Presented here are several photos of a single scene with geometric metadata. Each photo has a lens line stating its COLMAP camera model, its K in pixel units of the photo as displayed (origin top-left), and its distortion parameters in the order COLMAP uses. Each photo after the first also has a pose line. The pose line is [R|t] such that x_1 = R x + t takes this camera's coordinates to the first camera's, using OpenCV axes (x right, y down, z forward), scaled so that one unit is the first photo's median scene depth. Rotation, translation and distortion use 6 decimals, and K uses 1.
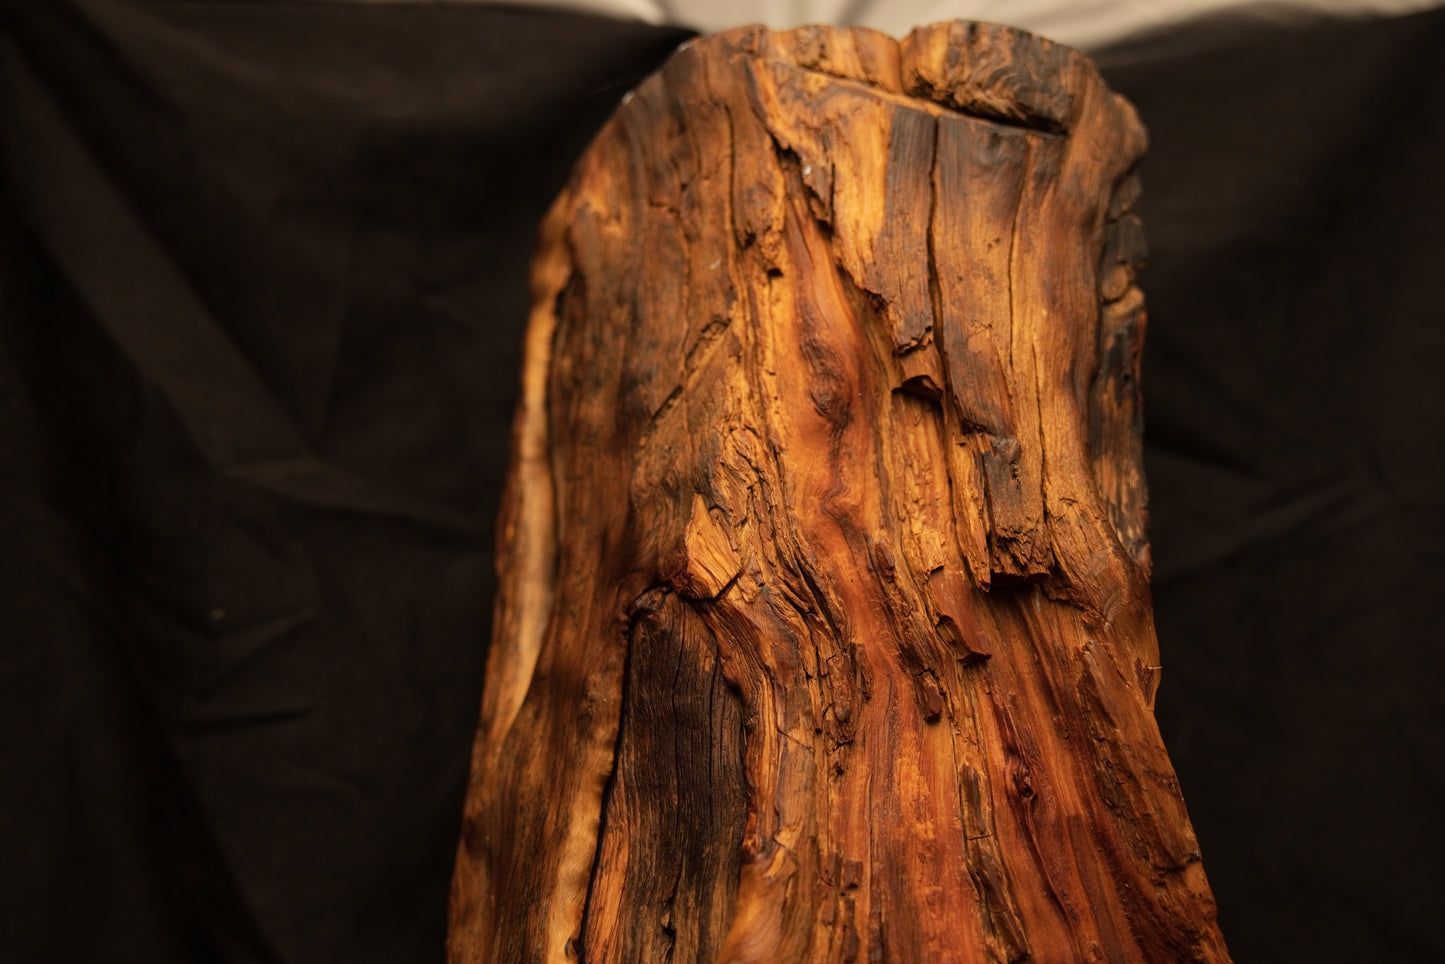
lens RADIAL K [[1365.3, 0, 722.5], [0, 1365.3, 482.0], [0, 0, 1]] dist [0.086315, -0.240394]
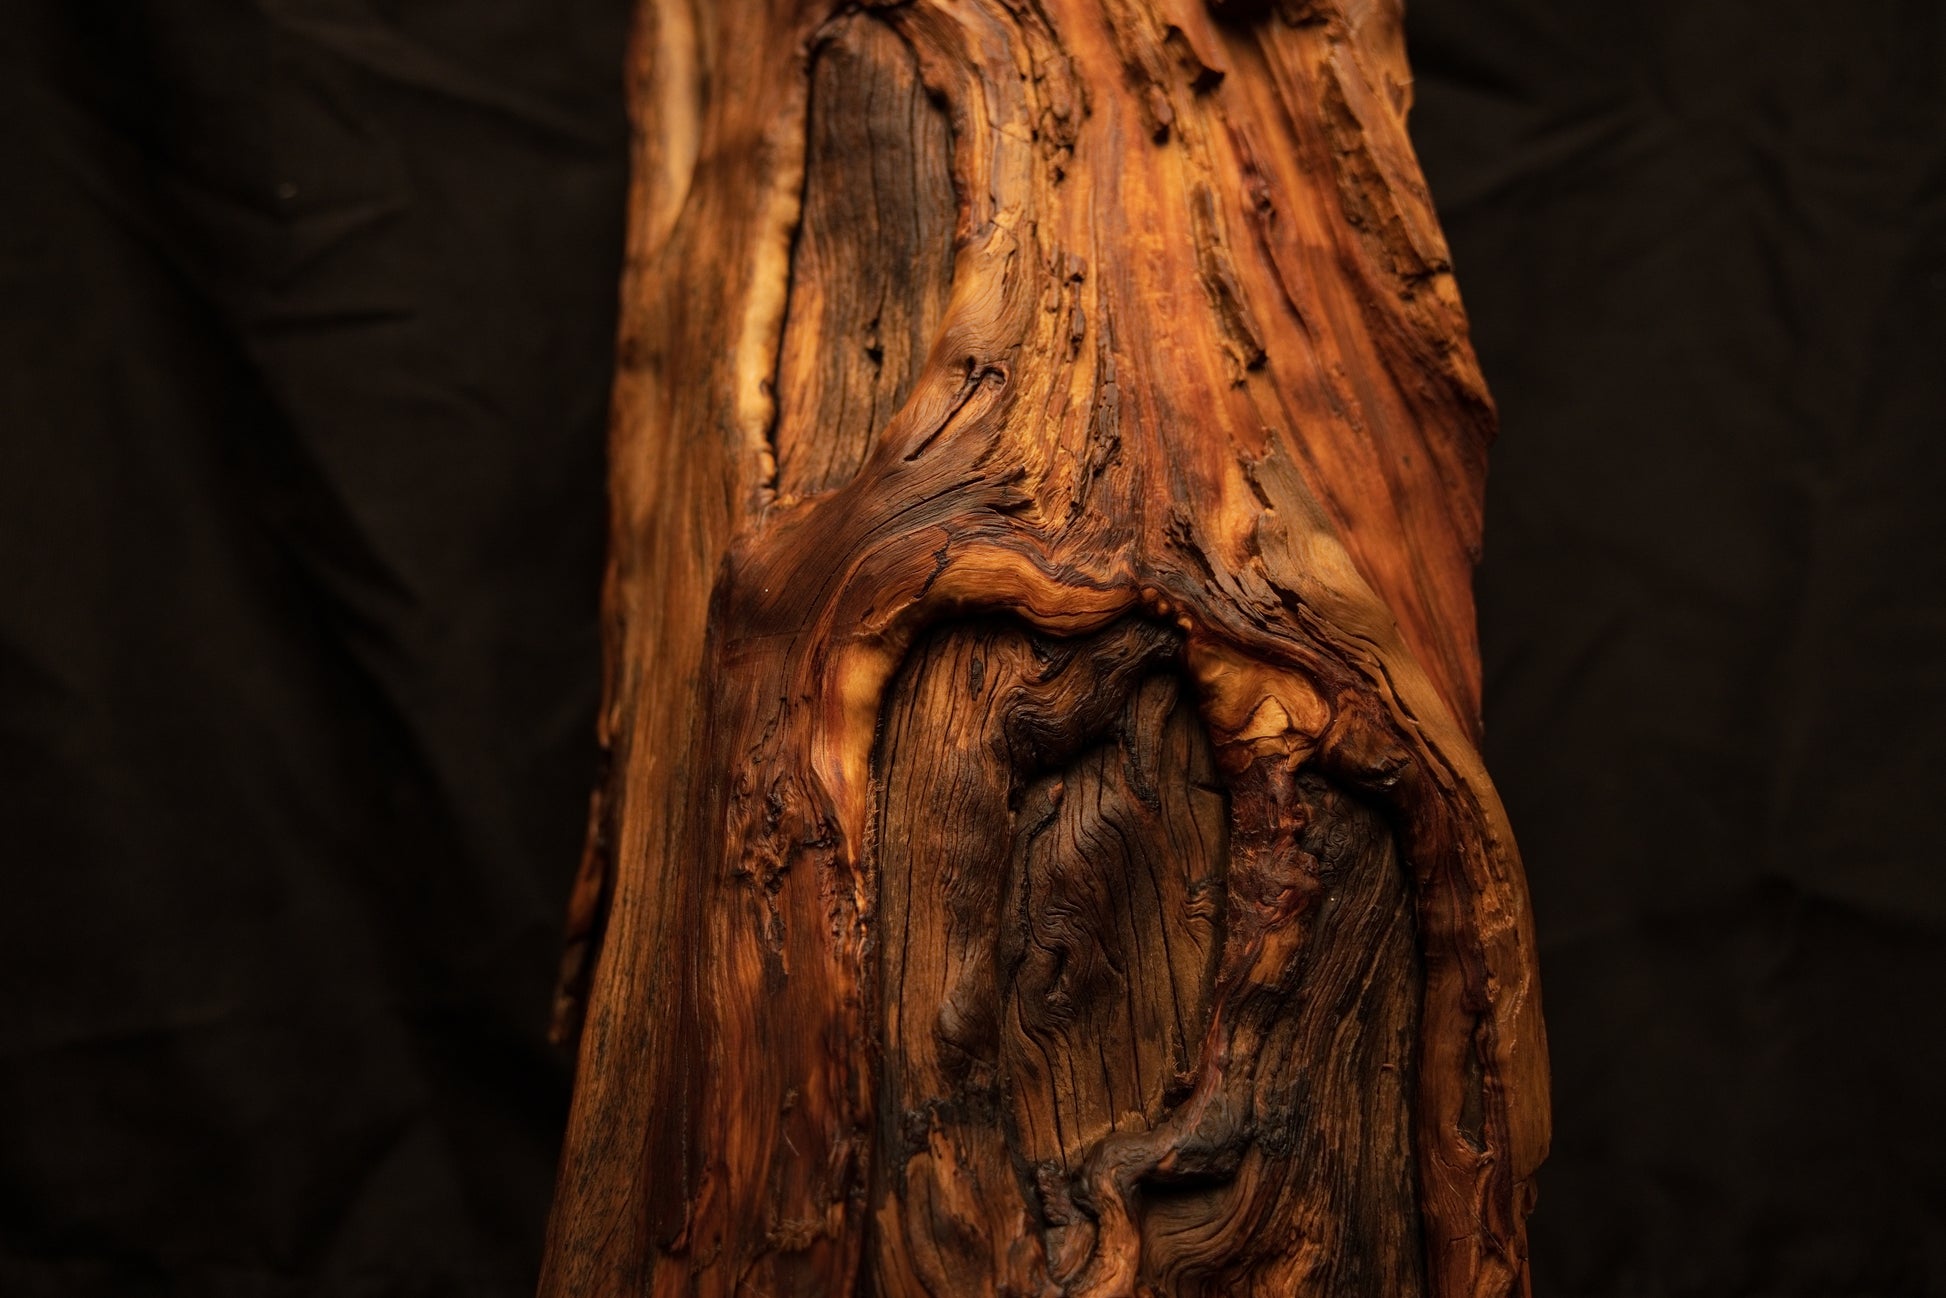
lens RADIAL K [[1772.8, 0, 973.0], [0, 1772.8, 649.0], [0, 0, 1]] dist [-0.013458, 0.097721]
pose [[0.997577, -0.032898, 0.061305, -0.050820], [0.023293, 0.988216, 0.151281, 0.333102], [-0.065560, -0.149486, 0.986588, -0.179382]]
